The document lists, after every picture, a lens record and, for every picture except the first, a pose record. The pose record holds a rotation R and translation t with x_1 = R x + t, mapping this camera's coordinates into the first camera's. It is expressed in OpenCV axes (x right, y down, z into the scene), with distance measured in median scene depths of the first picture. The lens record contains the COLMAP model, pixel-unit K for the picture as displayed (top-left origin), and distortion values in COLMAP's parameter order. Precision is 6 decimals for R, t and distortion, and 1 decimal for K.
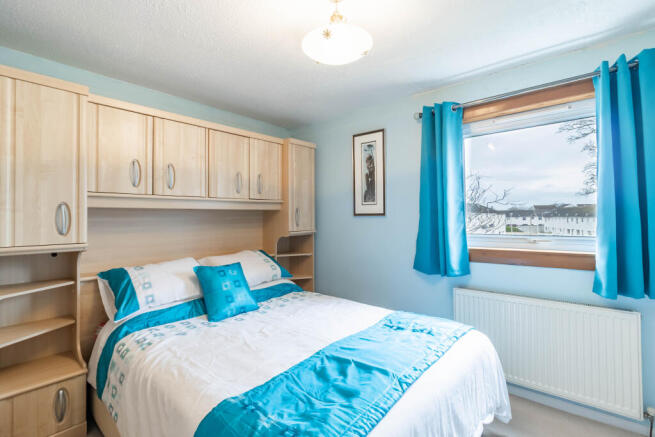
lens RADIAL K [[306.9, 0, 308.9], [0, 306.9, 217.2], [0, 0, 1]] dist [0.003485, -0.000008]
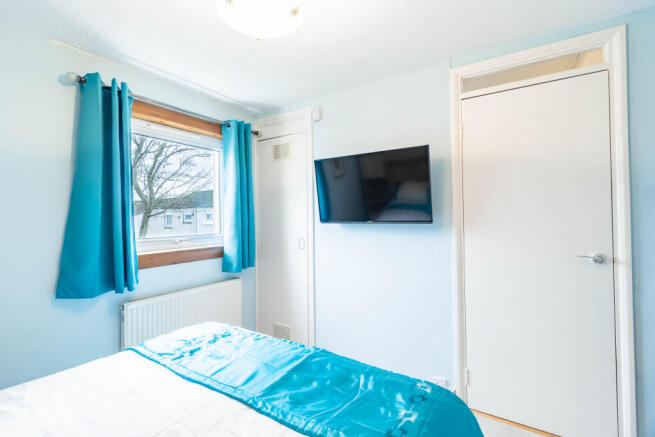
lens RADIAL K [[306.9, 0, 326.0], [0, 306.9, 215.4], [0, 0, 1]] dist [0.003485, -0.000008]
pose [[-0.154332, 0.014395, 0.987914, -0.505122], [0.005617, 0.999890, -0.013692, -0.000521], [-0.988003, 0.003436, -0.154396, 0.636910]]
